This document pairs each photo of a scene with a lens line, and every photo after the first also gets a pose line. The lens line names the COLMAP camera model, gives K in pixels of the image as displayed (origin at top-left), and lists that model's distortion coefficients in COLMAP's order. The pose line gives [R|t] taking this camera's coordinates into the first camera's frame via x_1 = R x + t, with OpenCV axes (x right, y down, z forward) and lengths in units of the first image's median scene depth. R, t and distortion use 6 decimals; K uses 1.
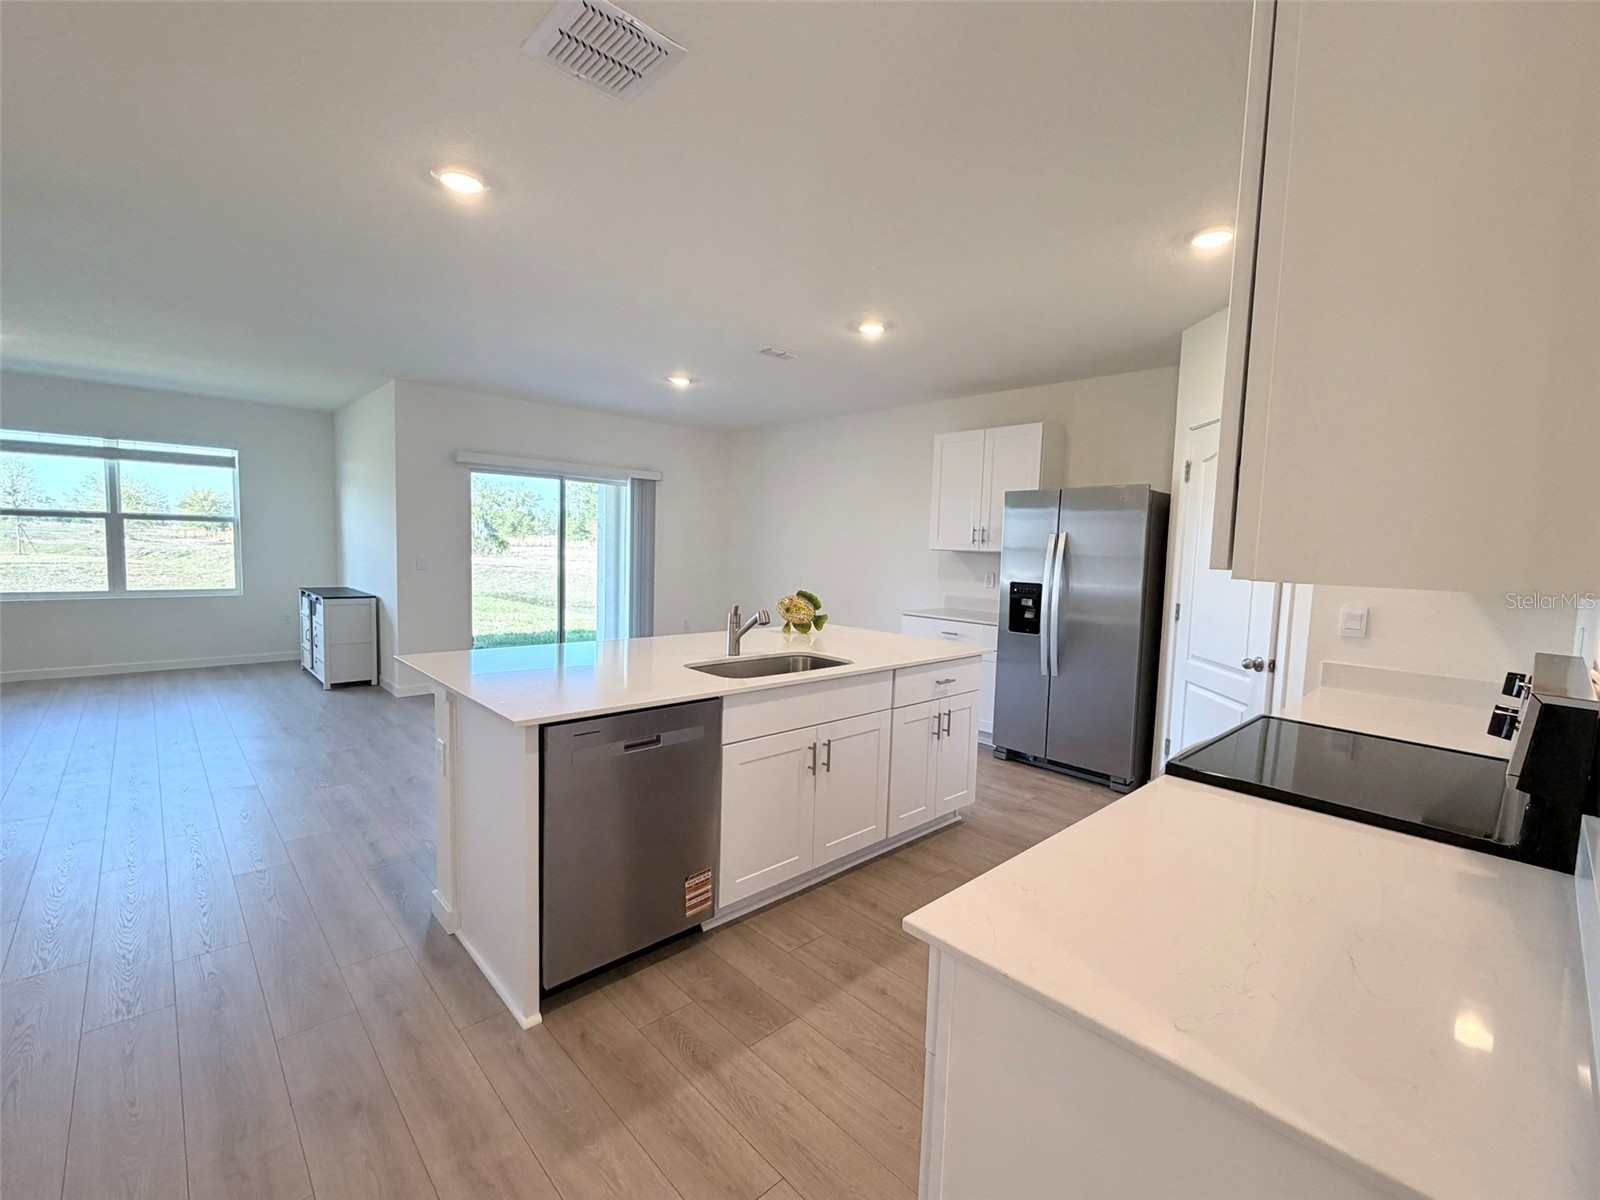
lens RADIAL K [[694.2, 0, 799.6], [0, 694.2, 596.1], [0, 0, 1]] dist [0.000013, -0.001121]
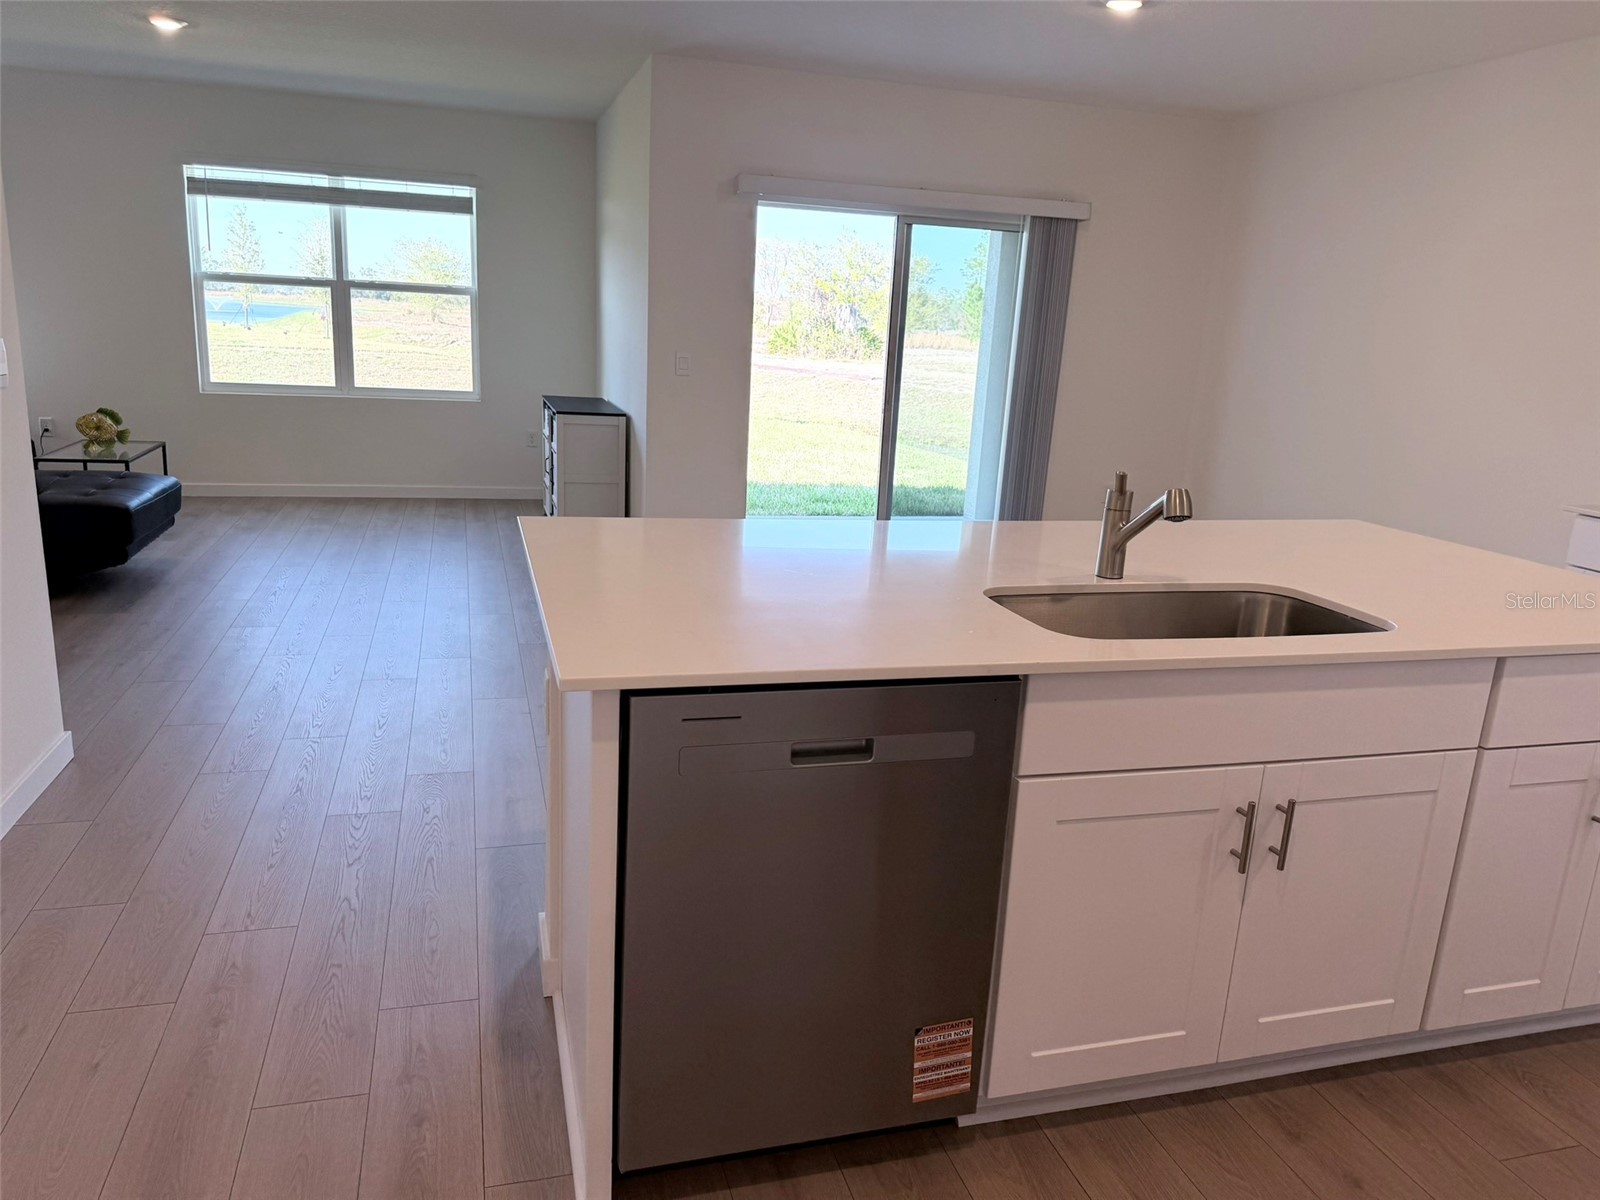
lens RADIAL K [[1130.5, 0, 805.6], [0, 1130.5, 606.1], [0, 0, 1]] dist [0.031223, -0.035372]
pose [[0.892157, 0.126081, -0.433773, 0.027539], [-0.060432, 0.984940, 0.161991, -0.003784], [0.447664, -0.118308, 0.886341, 0.107429]]
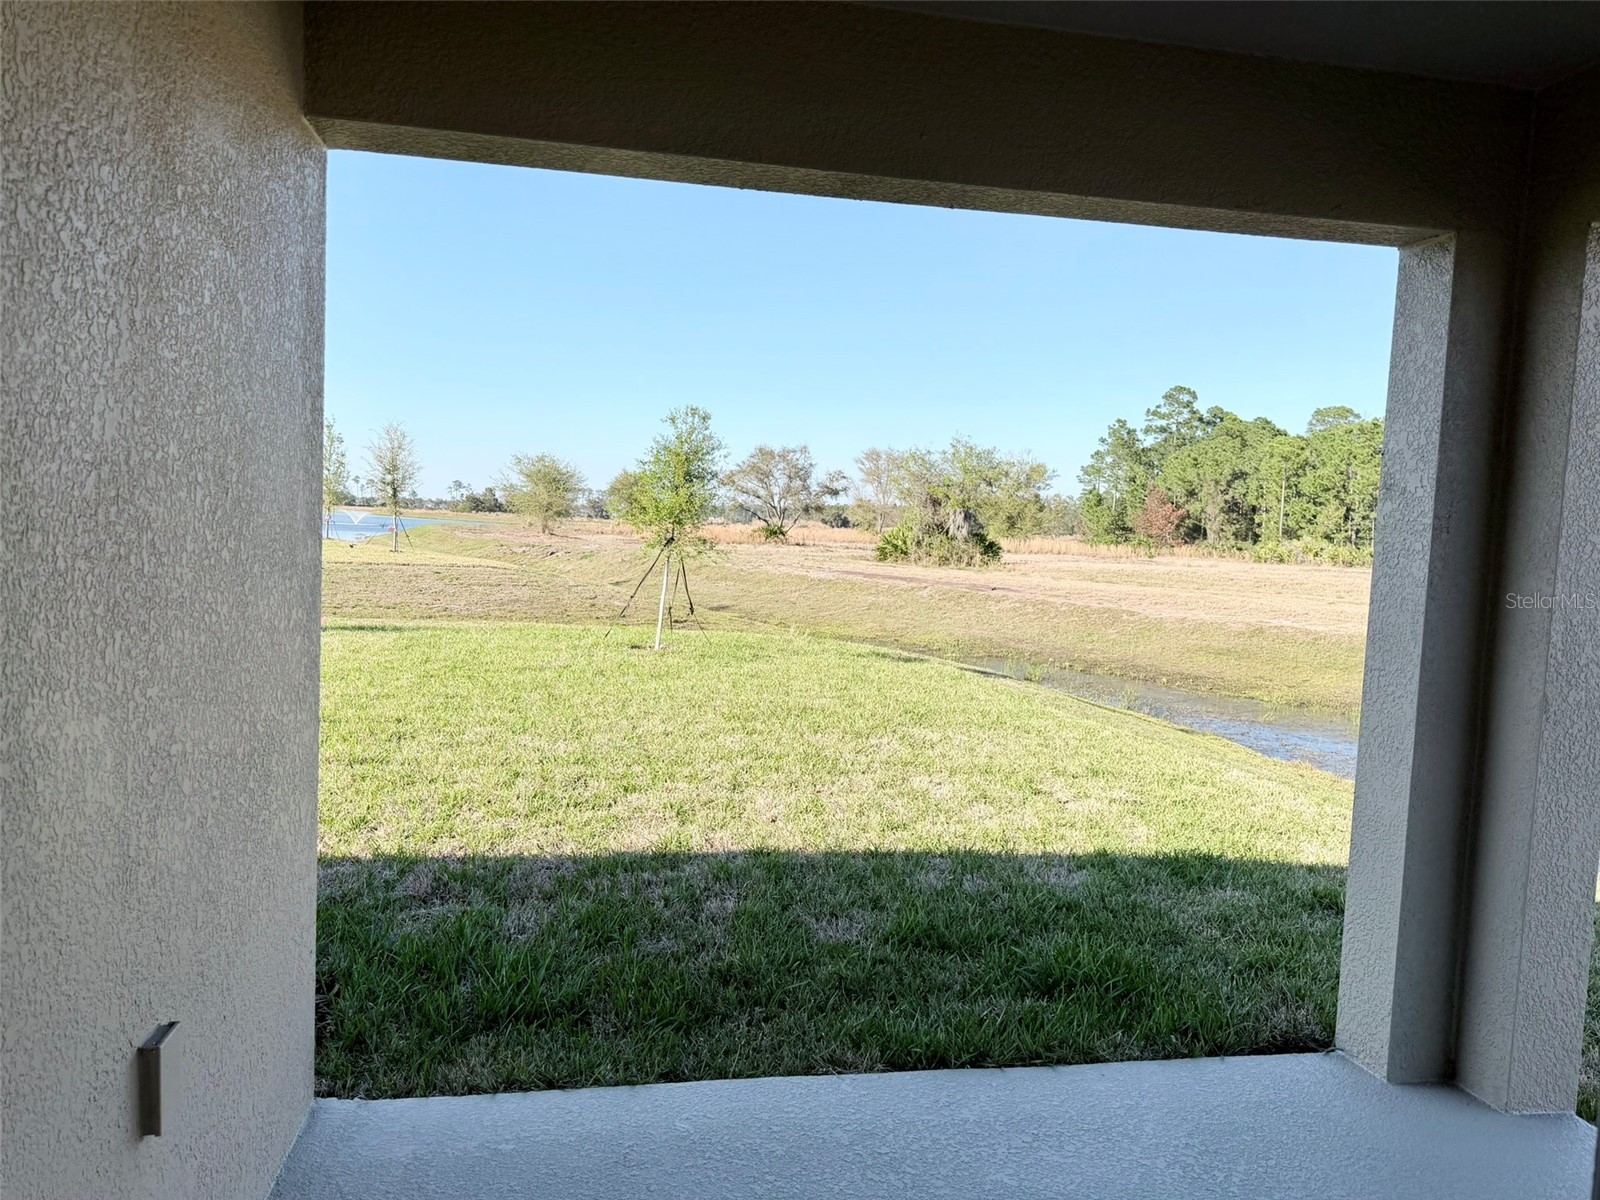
lens RADIAL K [[1130.5, 0, 787.0], [0, 1130.5, 602.7], [0, 0, 1]] dist [0.031223, -0.035372]
pose [[0.834065, 0.042739, -0.550008, -0.397329], [-0.058569, 0.998220, -0.011250, -0.079341], [0.548548, 0.041597, 0.835084, 0.991491]]
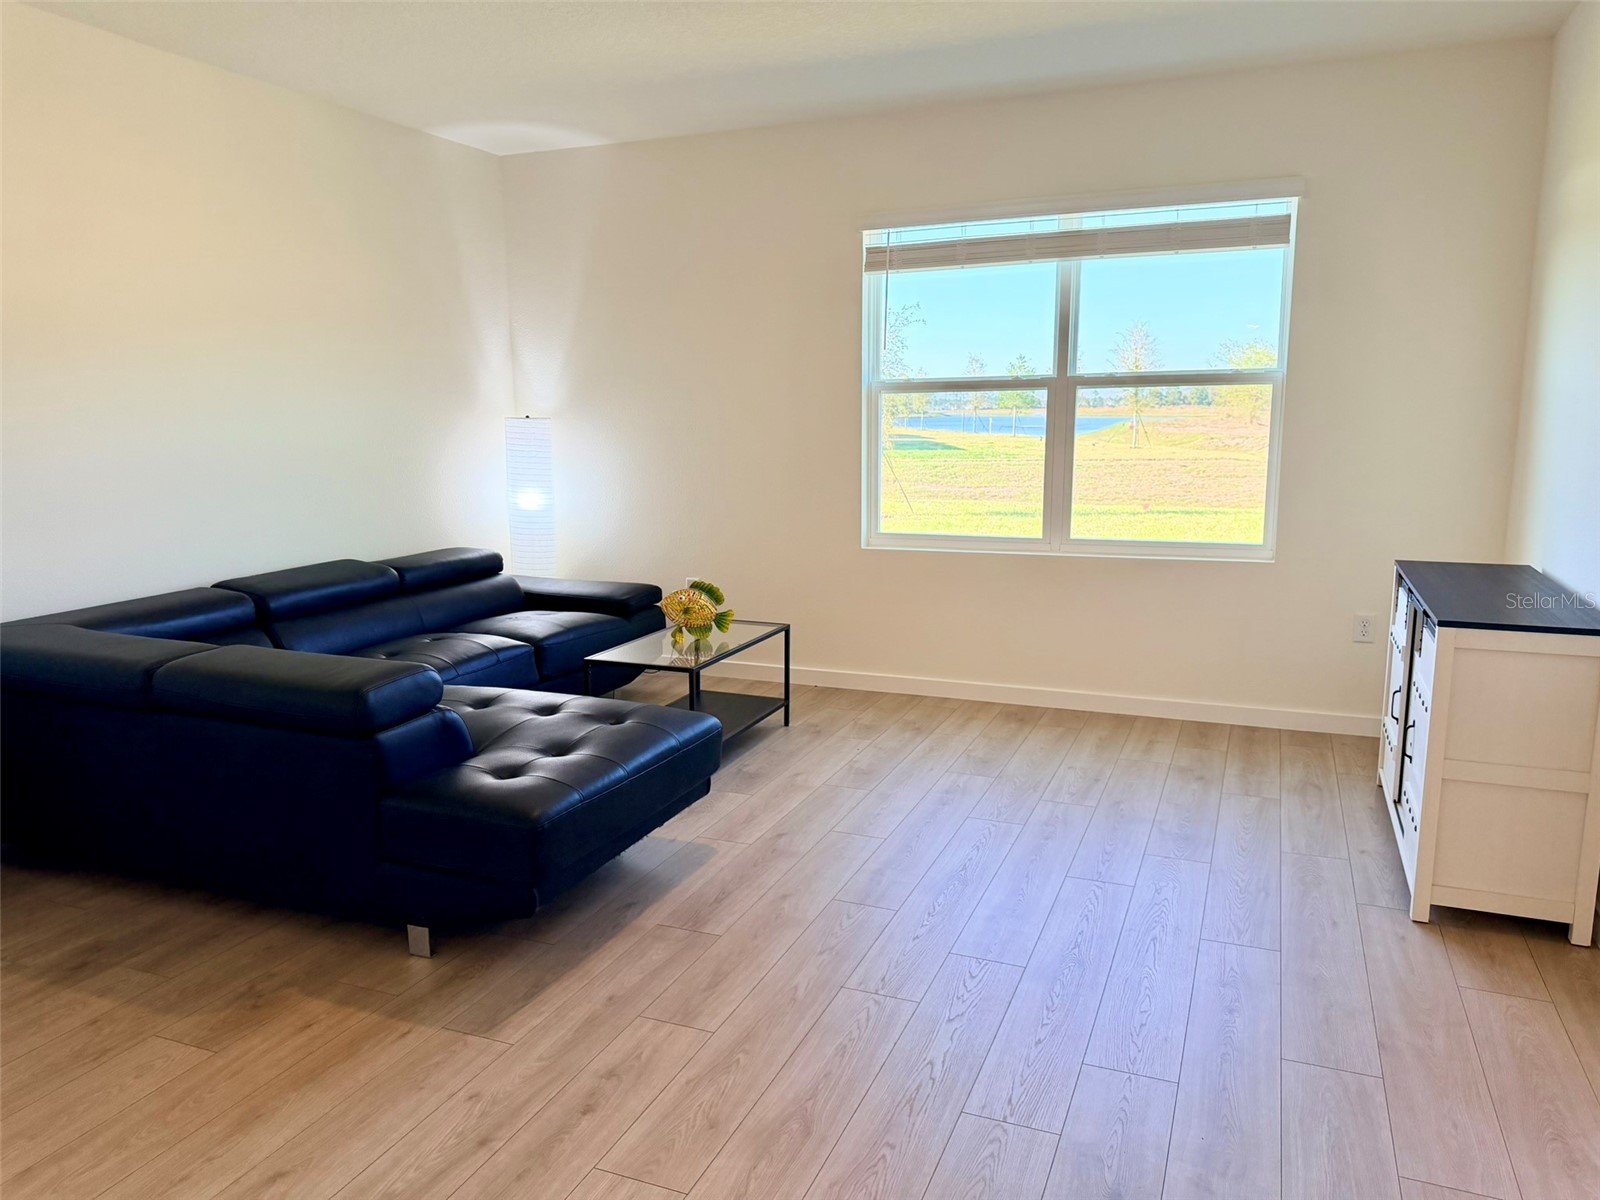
lens RADIAL K [[1130.5, 0, 788.6], [0, 1130.5, 621.3], [0, 0, 1]] dist [0.031223, -0.035372]
pose [[0.399018, 0.135492, -0.906877, -0.343467], [-0.048921, 0.990760, 0.126500, -0.043476], [0.915637, -0.006110, 0.401959, 0.528458]]
